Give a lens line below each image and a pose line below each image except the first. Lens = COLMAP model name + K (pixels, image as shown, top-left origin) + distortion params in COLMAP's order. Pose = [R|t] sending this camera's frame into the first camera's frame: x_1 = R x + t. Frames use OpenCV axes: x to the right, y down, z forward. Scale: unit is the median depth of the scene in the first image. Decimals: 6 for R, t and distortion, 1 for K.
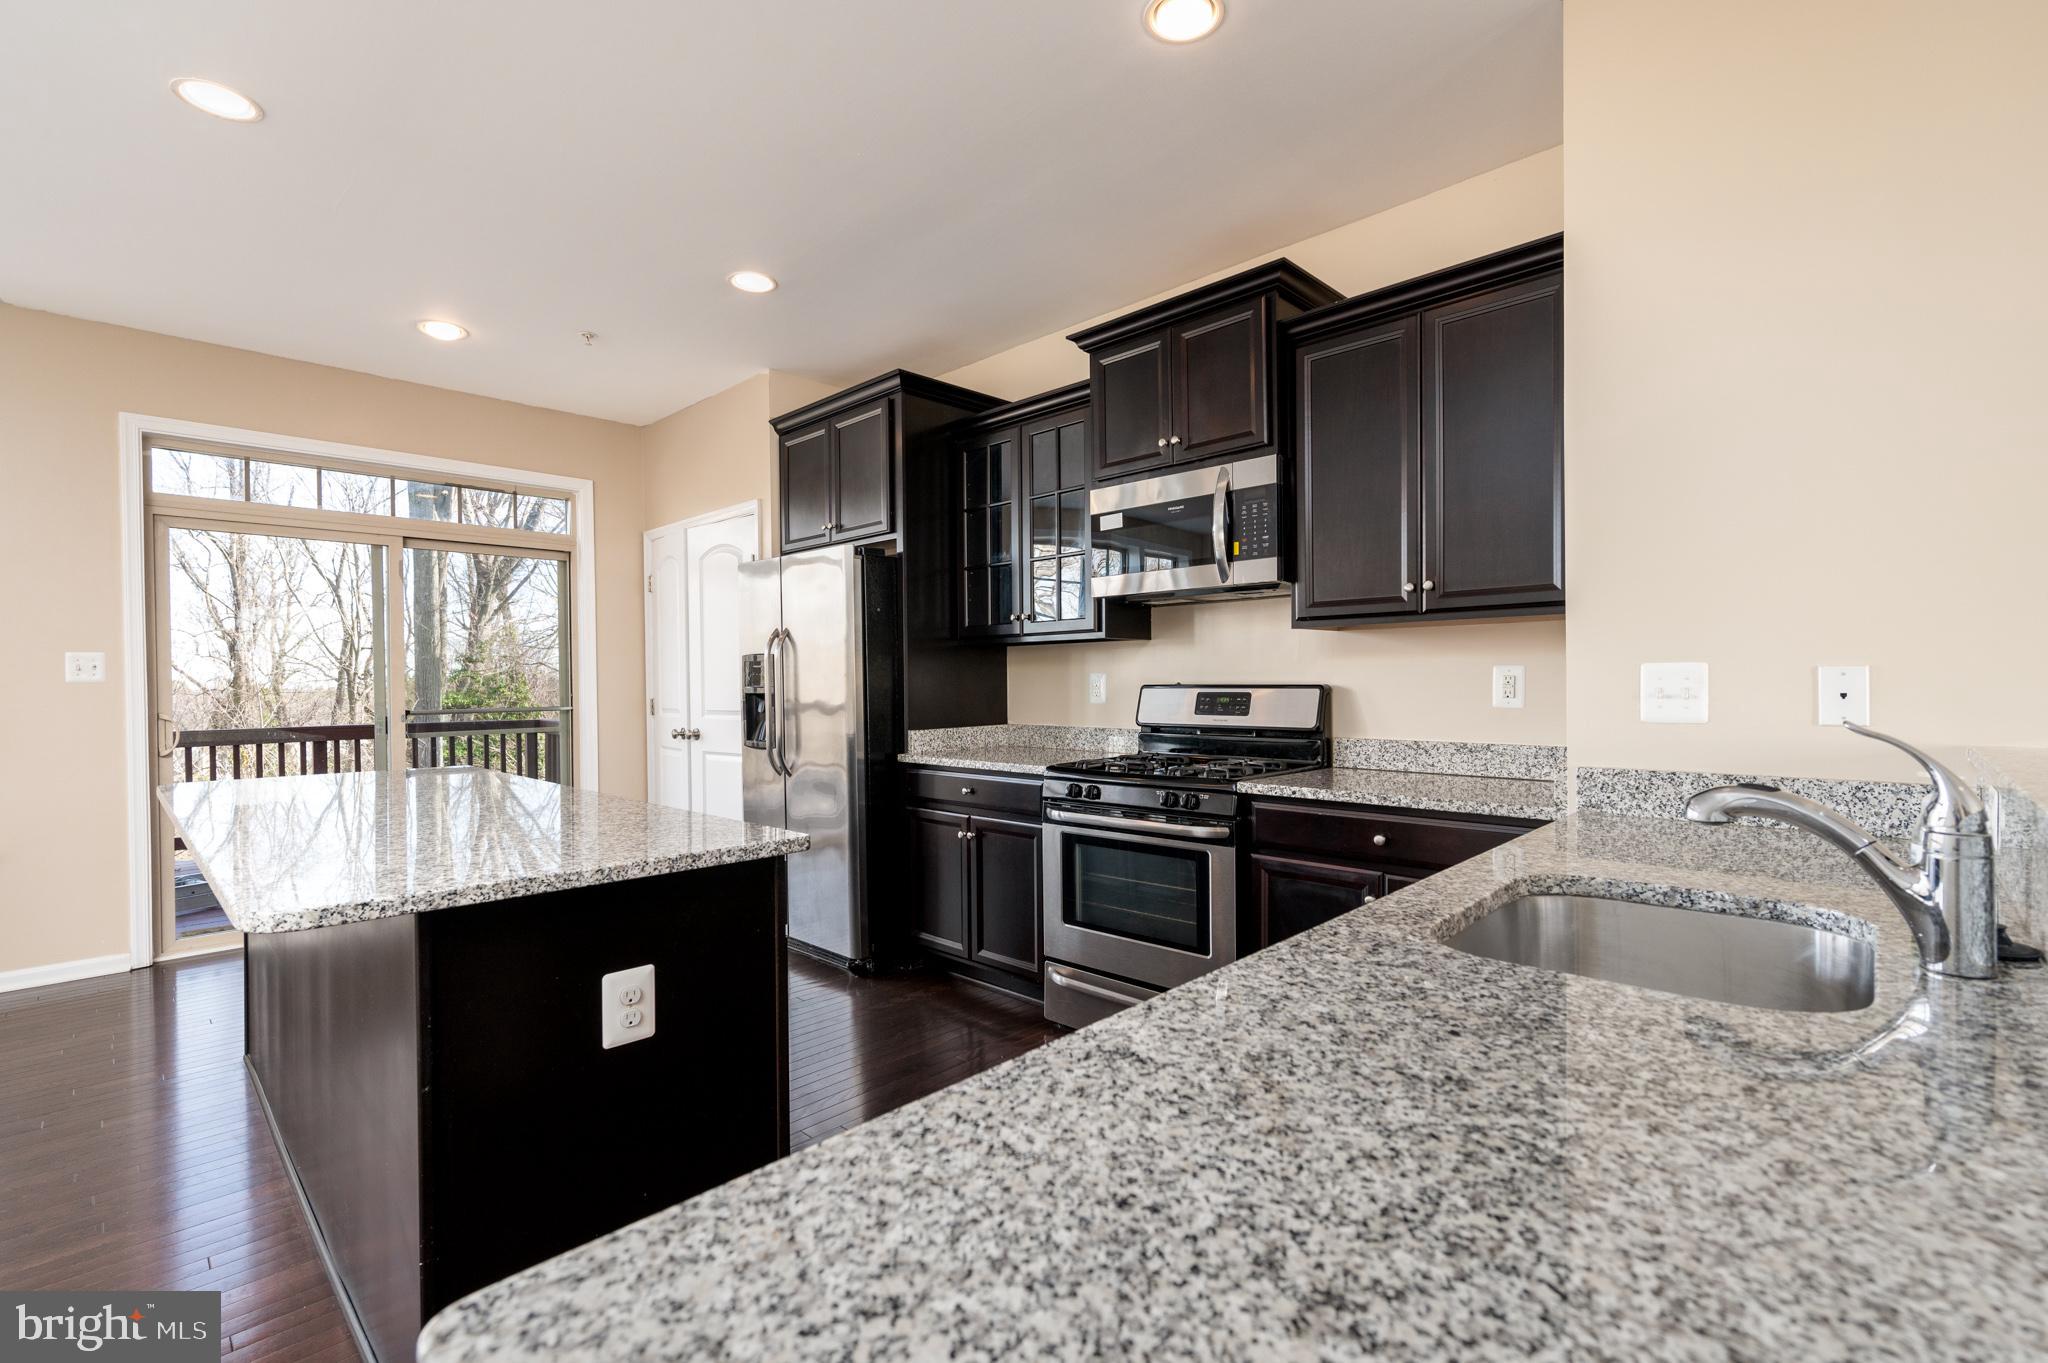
lens RADIAL K [[884.5, 0, 1024.0], [0, 884.5, 681.5], [0, 0, 1]] dist [0.000446, -0.000018]
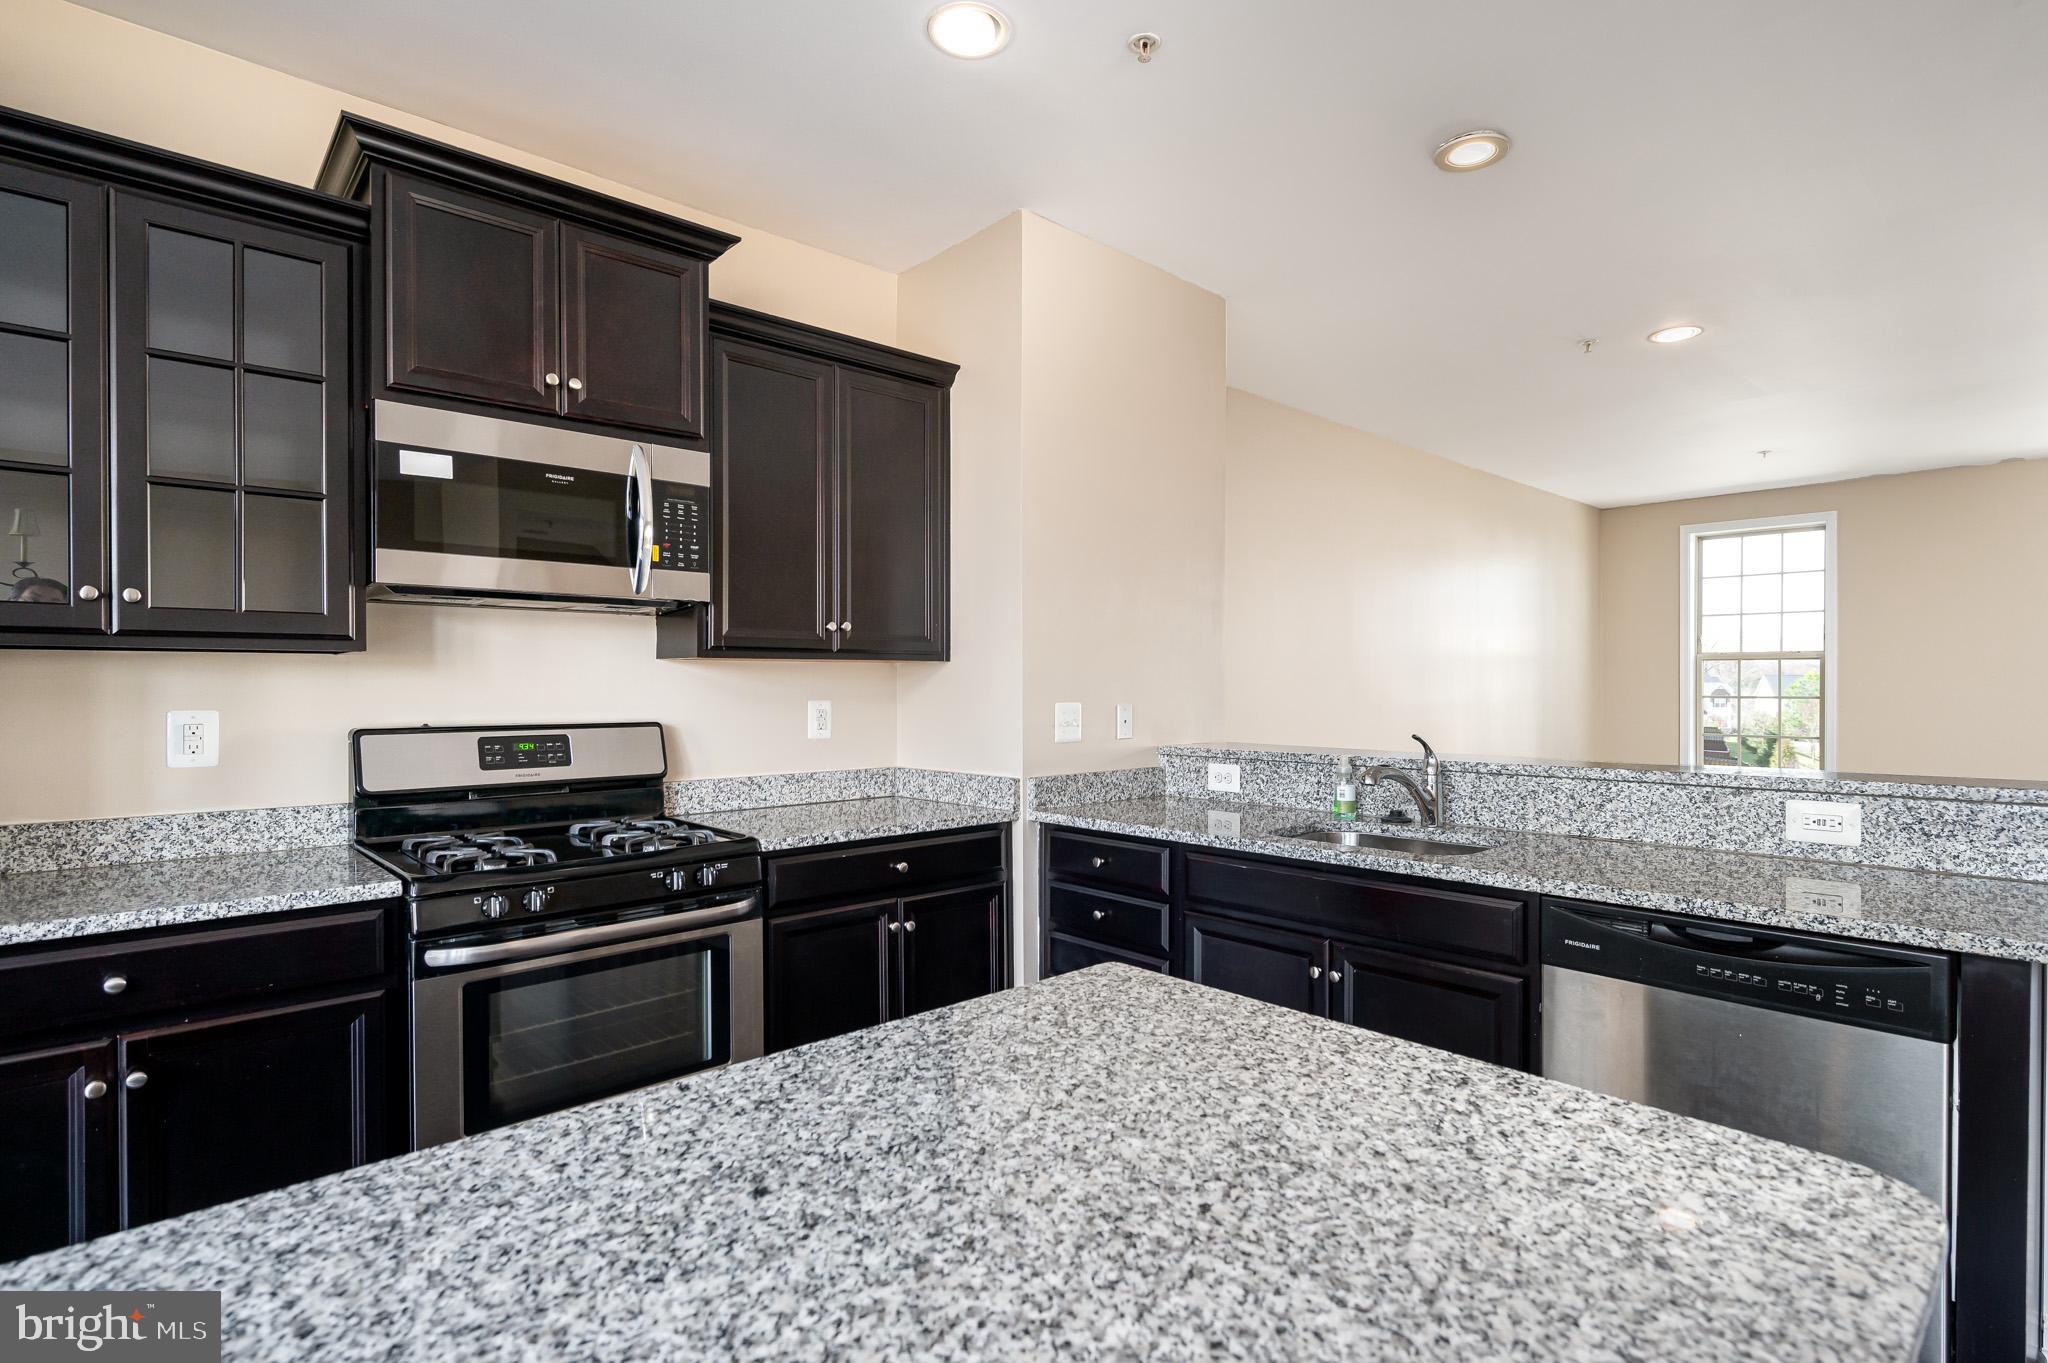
lens RADIAL K [[976.5, 0, 1024.0], [0, 976.5, 681.5], [0, 0, 1]] dist [-0.016766, -0.000132]
pose [[0.070025, 0.015645, 0.997423, -0.610406], [0.006345, 0.999850, -0.016129, -0.019241], [-0.997525, 0.007458, 0.069915, 0.613924]]
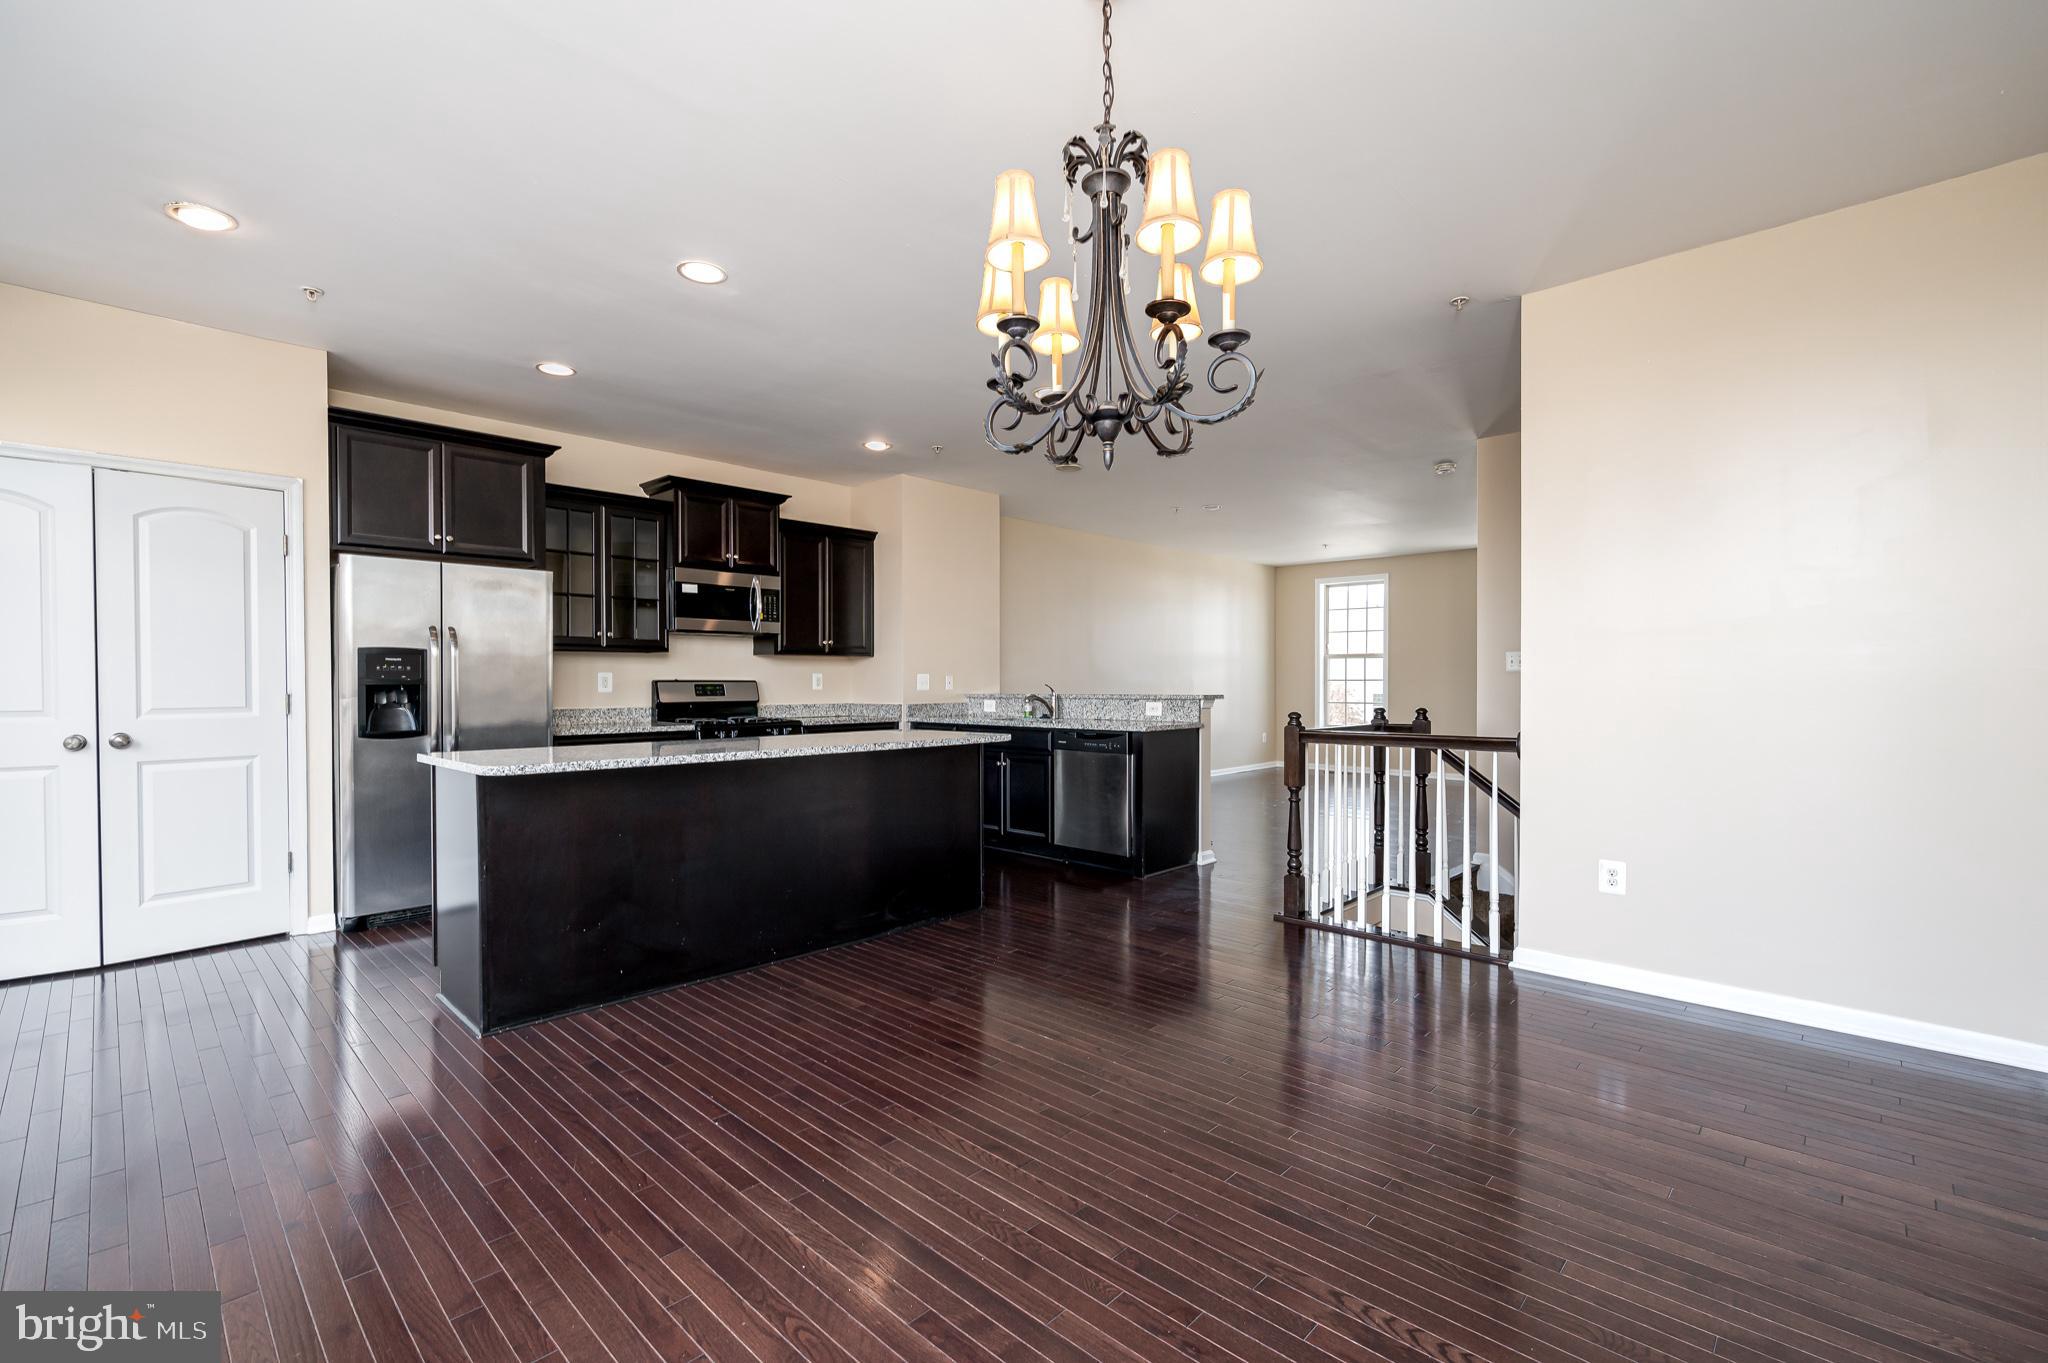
lens RADIAL K [[884.5, 0, 1024.0], [0, 884.5, 681.5], [0, 0, 1]] dist [0.000446, -0.000018]
pose [[-0.007600, 0.011878, 0.999901, -1.906918], [0.005817, 0.999913, -0.011834, 0.036500], [-0.999954, 0.005727, -0.007668, 0.387590]]
